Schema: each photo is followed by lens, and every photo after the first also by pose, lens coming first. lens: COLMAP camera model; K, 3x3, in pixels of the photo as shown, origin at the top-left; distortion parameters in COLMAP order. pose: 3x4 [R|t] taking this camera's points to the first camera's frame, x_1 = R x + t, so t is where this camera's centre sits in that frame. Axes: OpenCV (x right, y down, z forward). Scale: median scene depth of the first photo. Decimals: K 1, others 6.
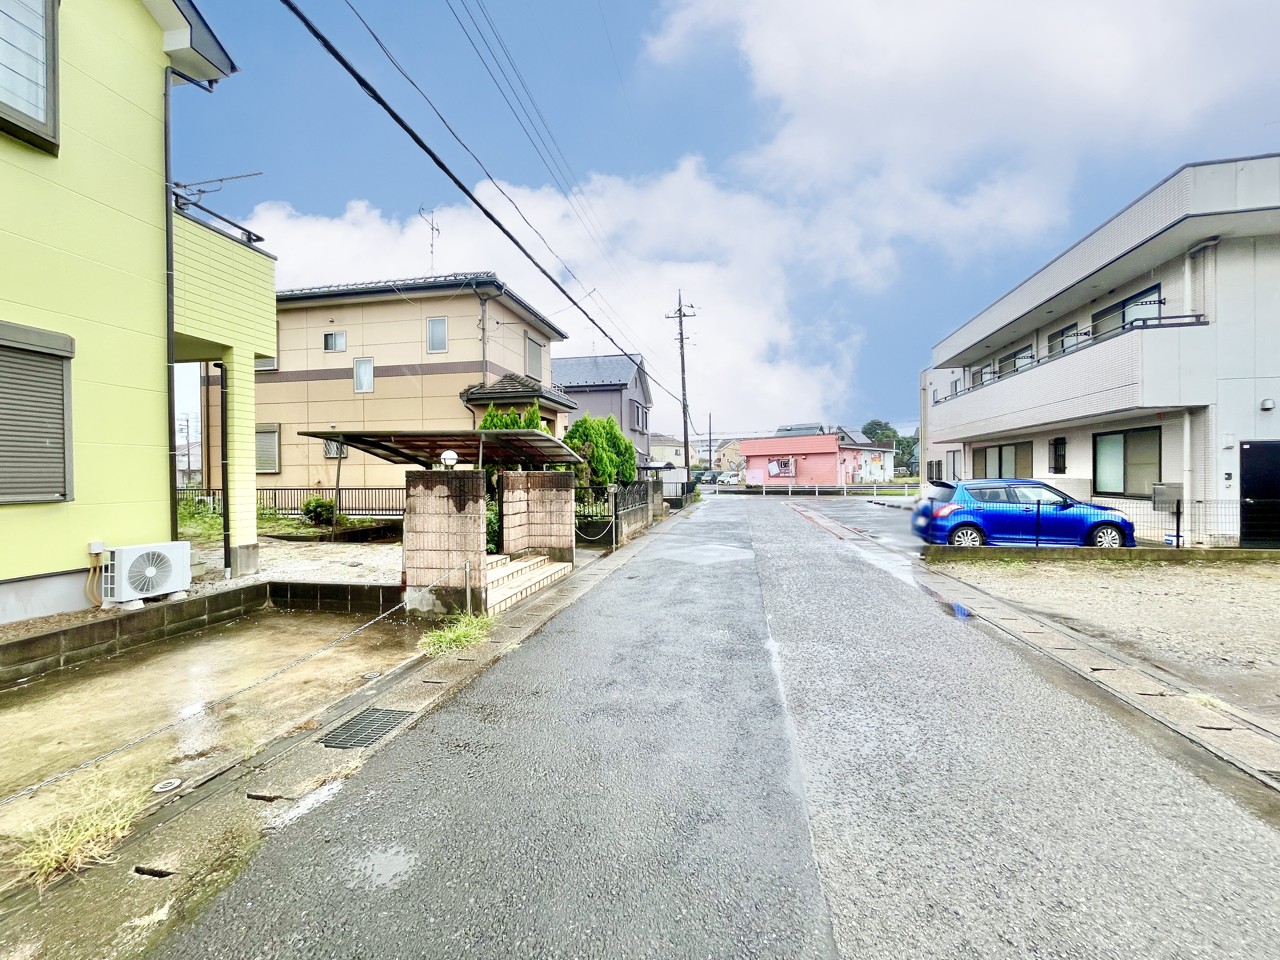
lens RADIAL K [[516.0, 0, 639.3], [0, 516.0, 478.4], [0, 0, 1]] dist [-0.002944, -0.000482]
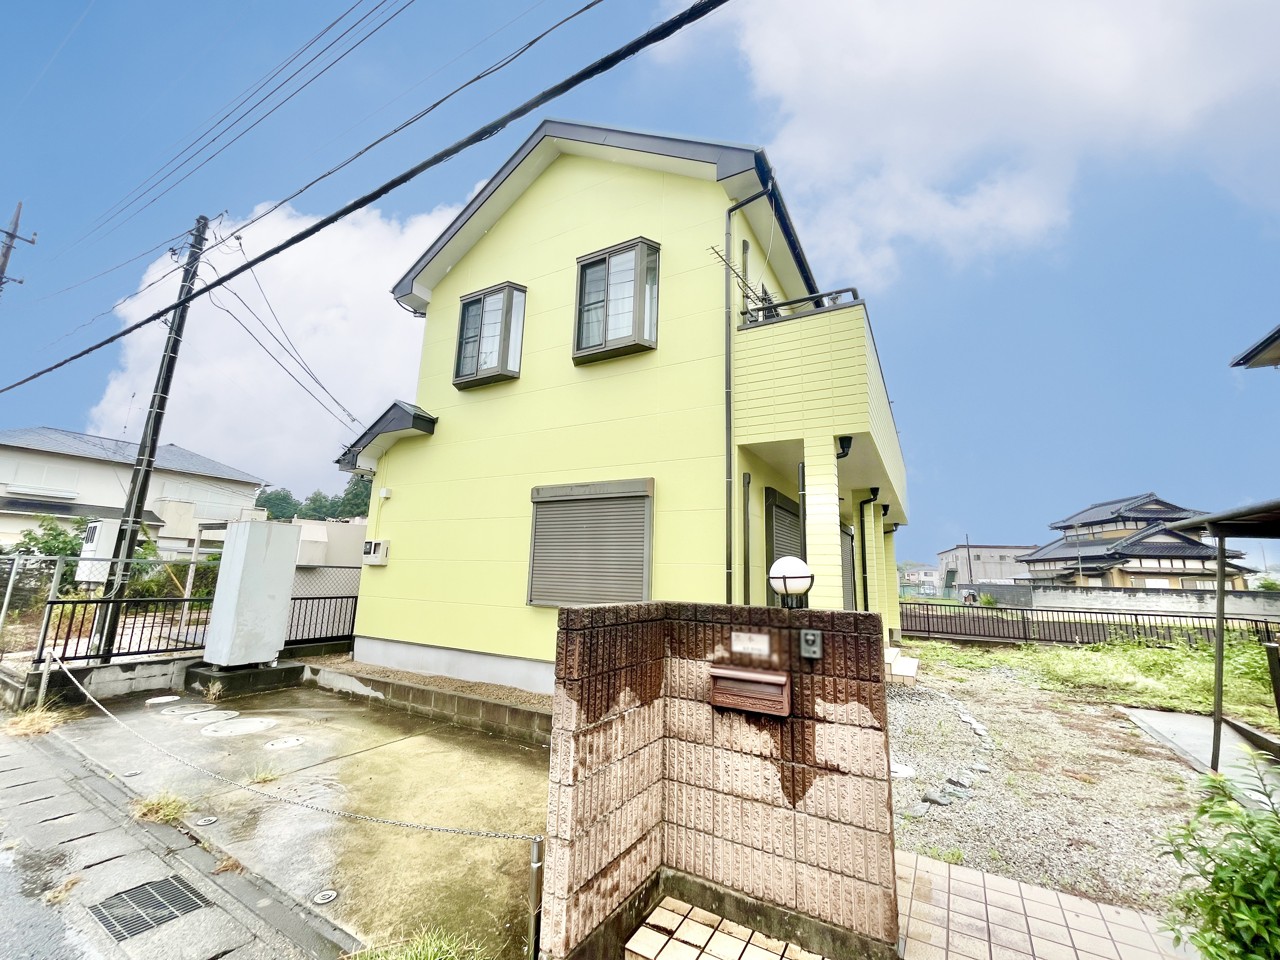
lens RADIAL K [[516.0, 0, 639.4], [0, 516.0, 479.3], [0, 0, 1]] dist [-0.002944, -0.000482]
pose [[-0.338001, -0.176647, -0.924419, 0.053251], [-0.033483, 0.983863, -0.175763, -0.043591], [0.940550, -0.028456, -0.338462, 1.159933]]
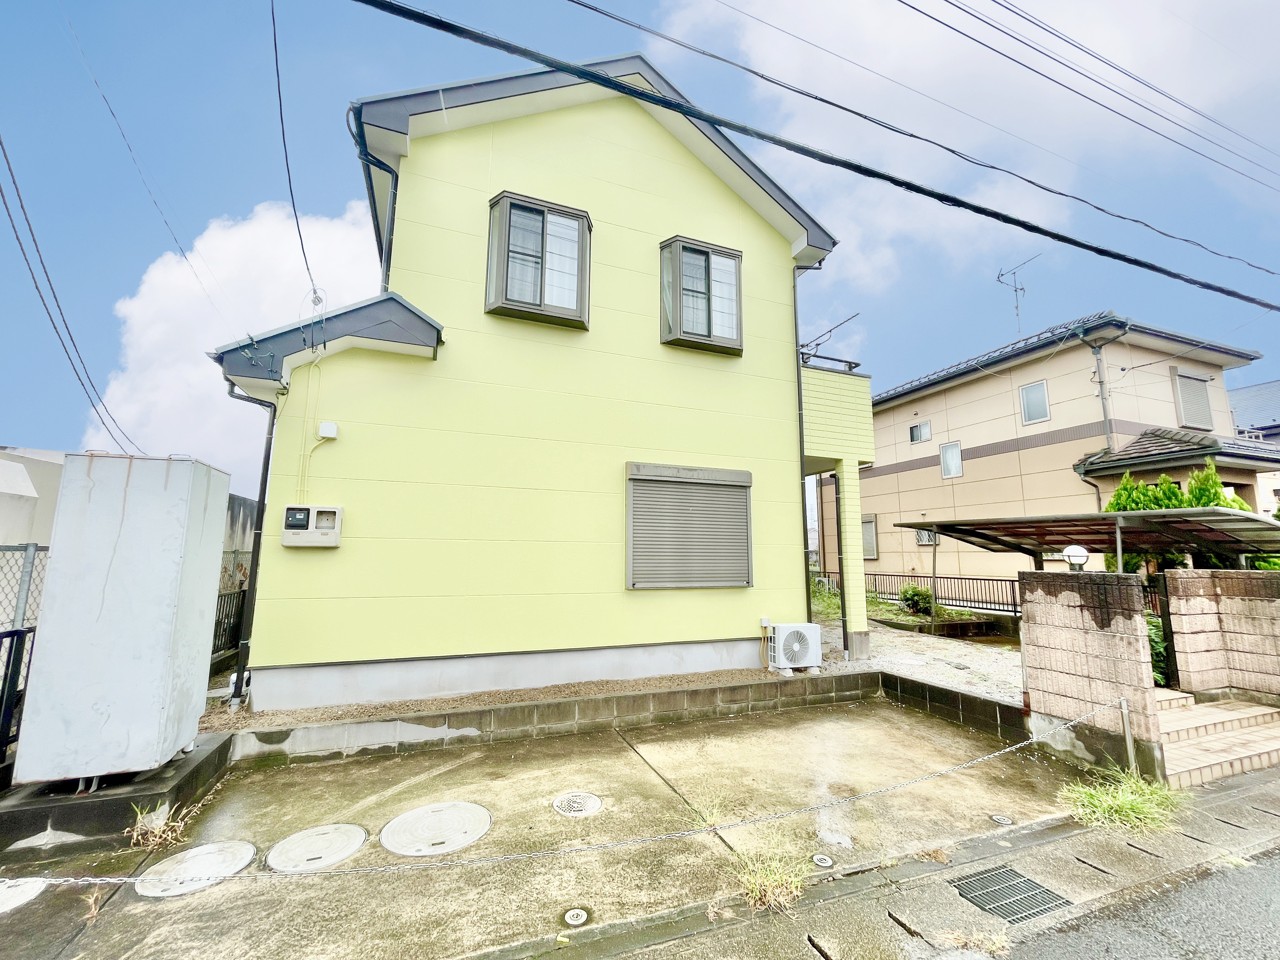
lens RADIAL K [[516.0, 0, 640.3], [0, 516.0, 479.6], [0, 0, 1]] dist [-0.002944, -0.000482]
pose [[0.515151, -0.113601, -0.849538, -0.024263], [-0.016858, 0.989643, -0.142558, -0.034165], [0.856934, 0.087761, 0.507900, -0.004582]]
